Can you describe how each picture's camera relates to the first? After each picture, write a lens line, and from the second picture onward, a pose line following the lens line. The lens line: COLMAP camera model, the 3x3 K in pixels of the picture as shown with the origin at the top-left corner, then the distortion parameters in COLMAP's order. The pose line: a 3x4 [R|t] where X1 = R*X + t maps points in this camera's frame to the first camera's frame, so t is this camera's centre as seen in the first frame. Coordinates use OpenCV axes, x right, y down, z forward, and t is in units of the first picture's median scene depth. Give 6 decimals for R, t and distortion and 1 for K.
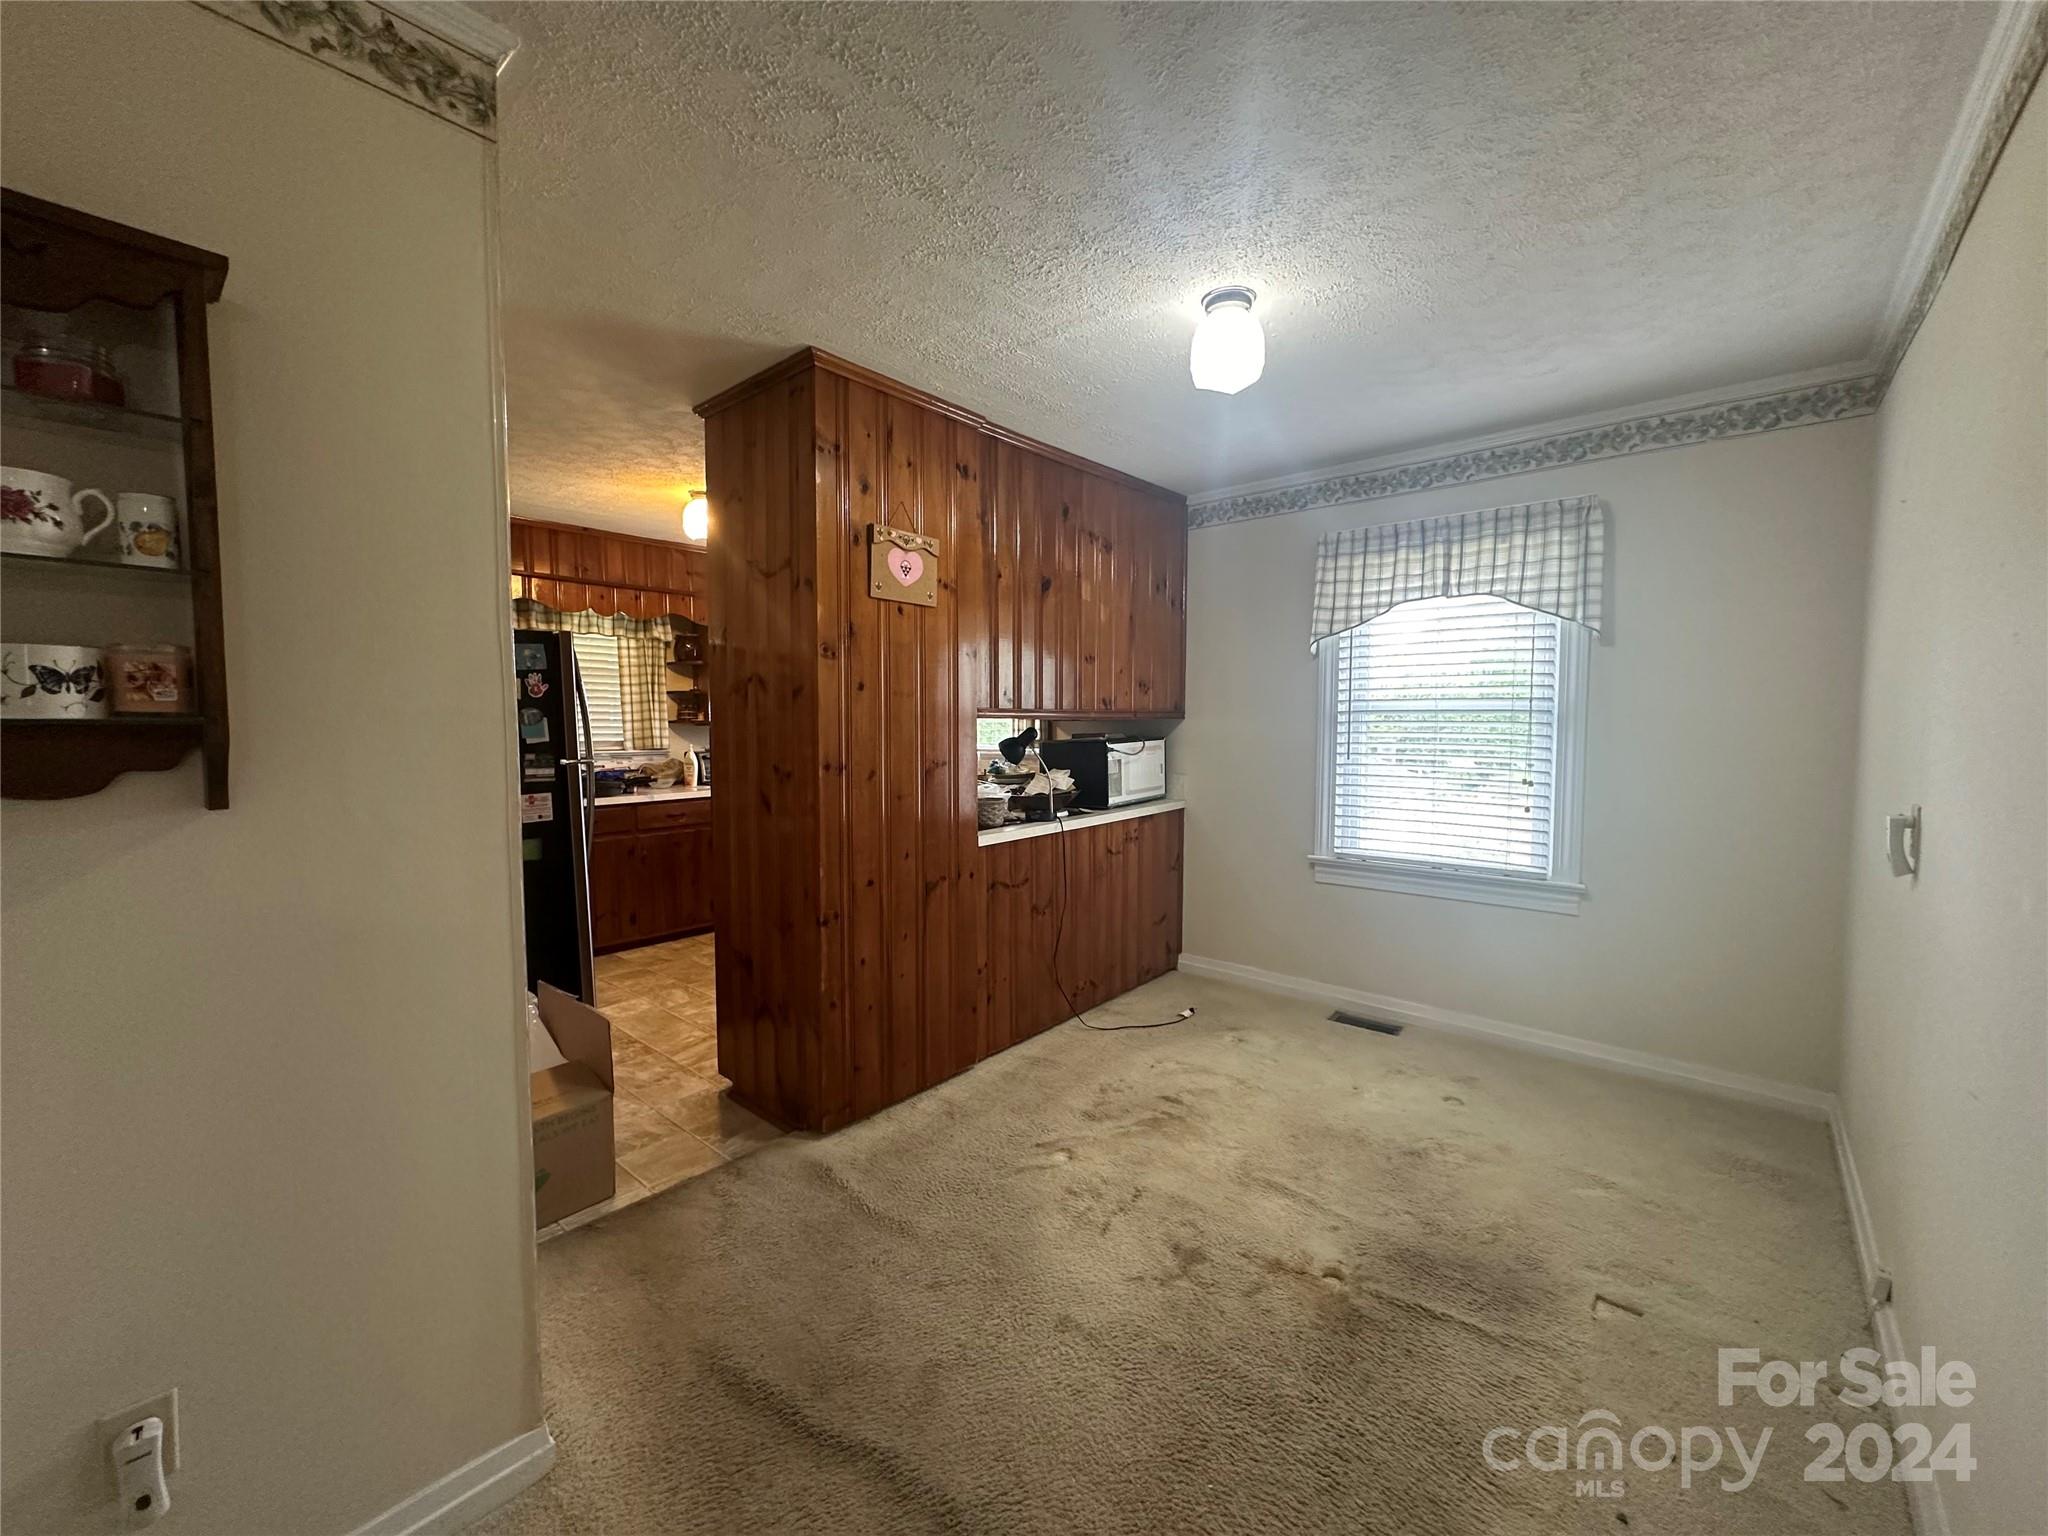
lens RADIAL K [[813.0, 0, 1023.9], [0, 813.0, 771.7], [0, 0, 1]] dist [-0.000827, 0.000042]
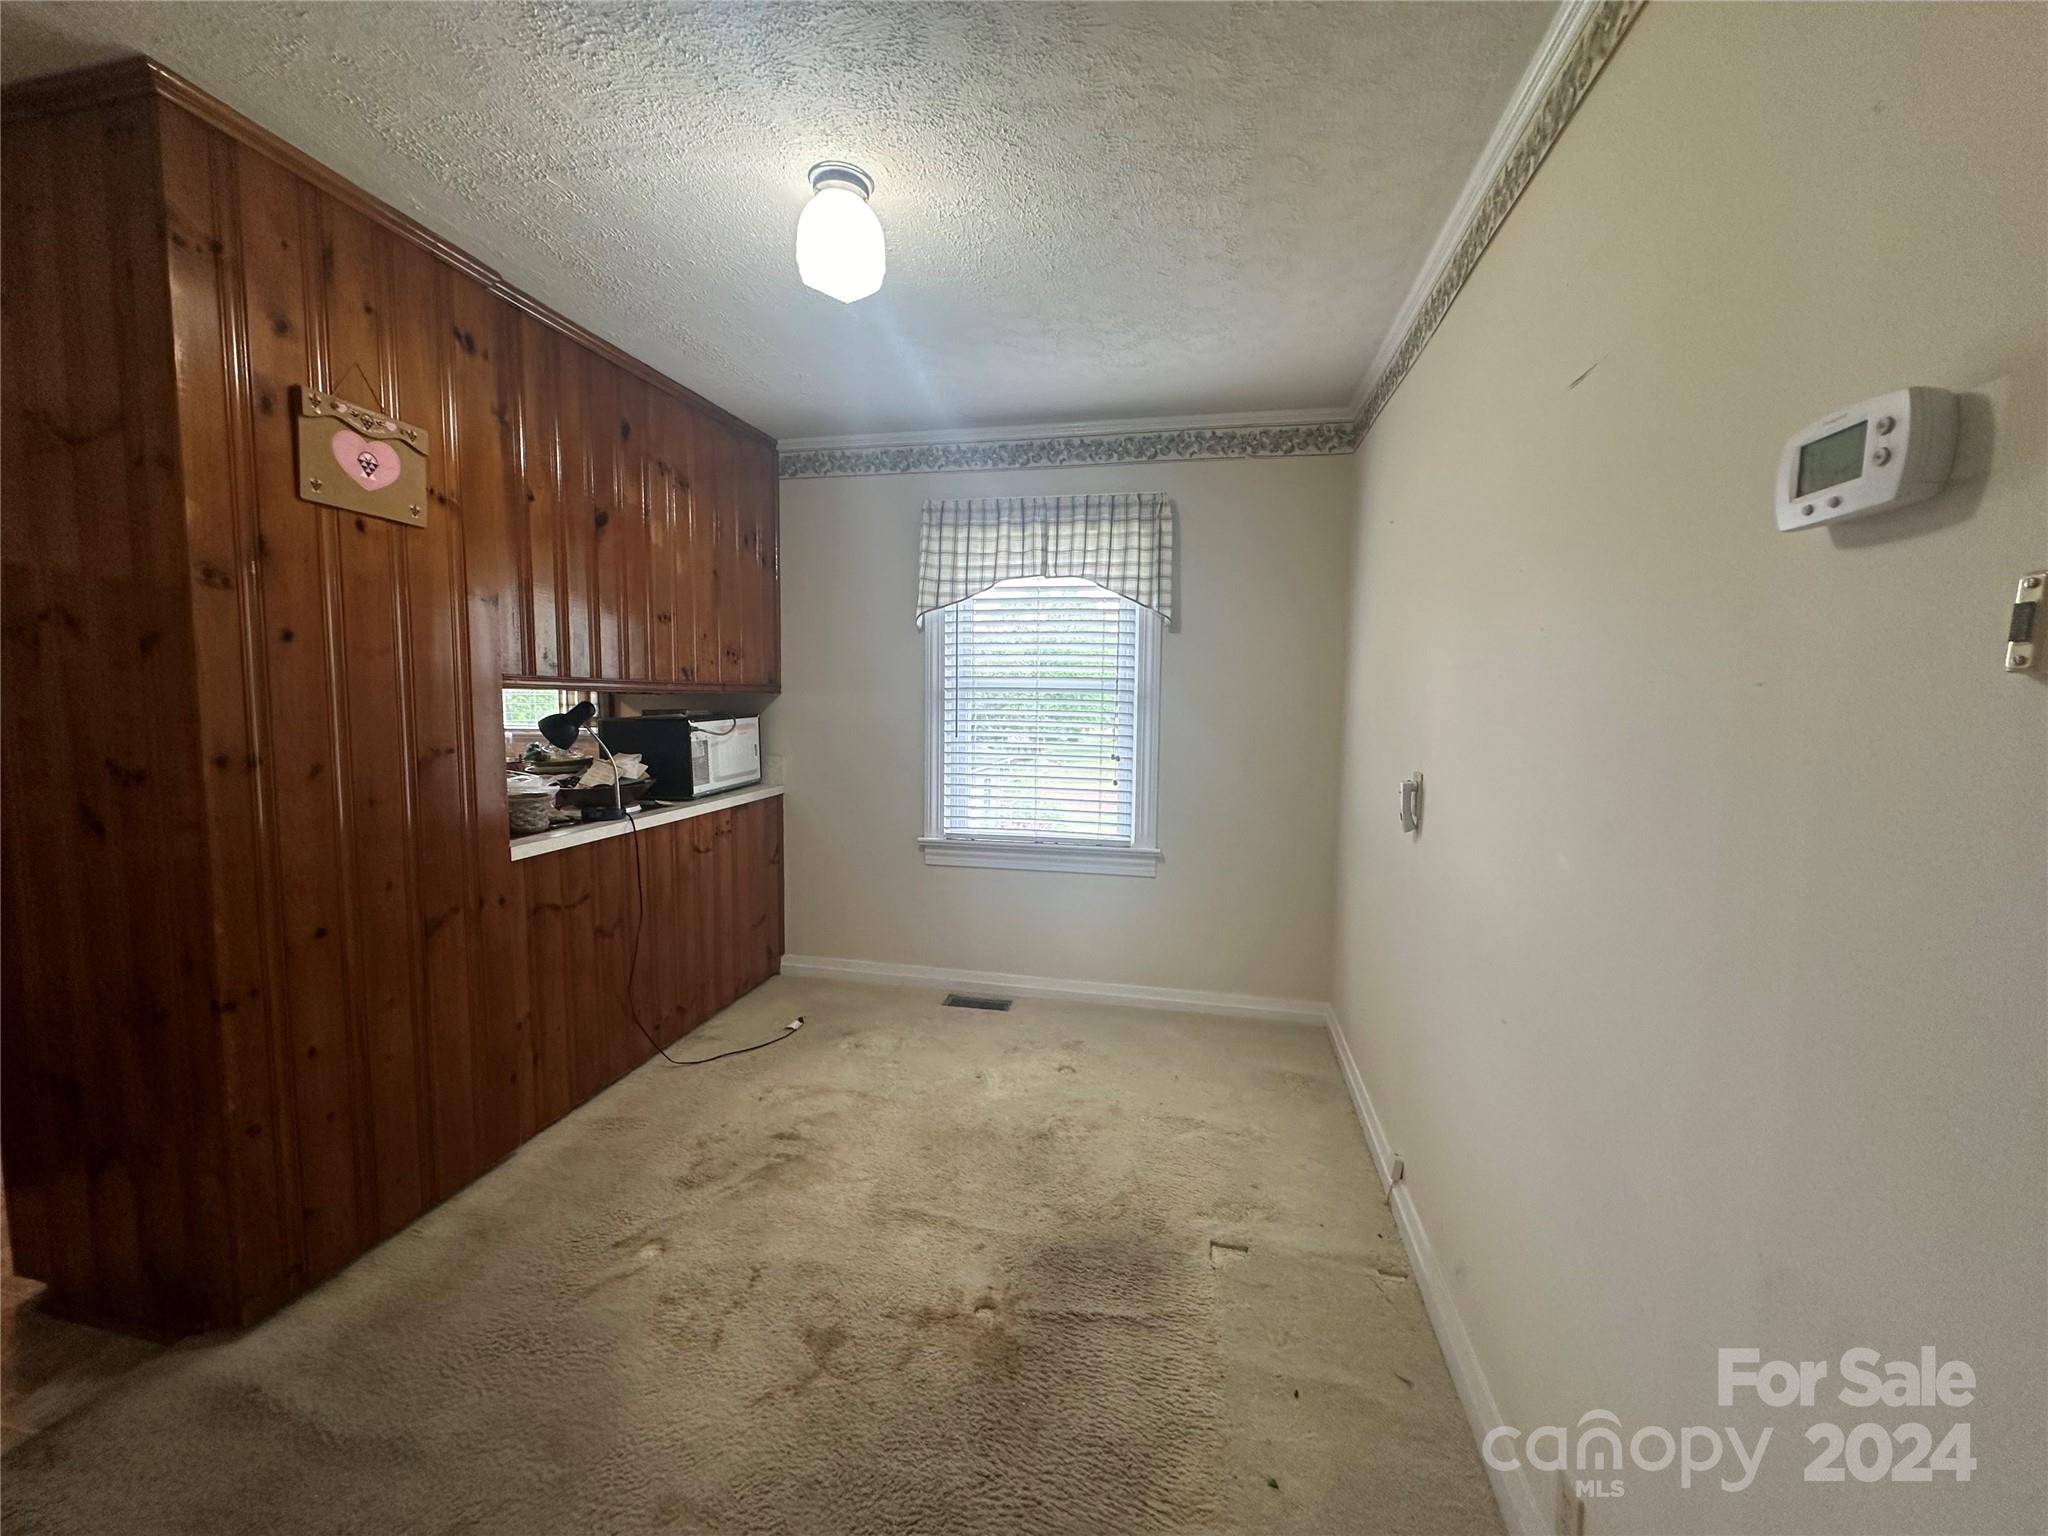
lens RADIAL K [[813.0, 0, 1024.7], [0, 813.0, 770.5], [0, 0, 1]] dist [-0.000827, 0.000042]
pose [[0.875342, -0.031539, 0.482474, -0.000983], [0.018023, 0.999305, 0.032624, -0.007535], [-0.483168, -0.019862, 0.875302, 0.136564]]
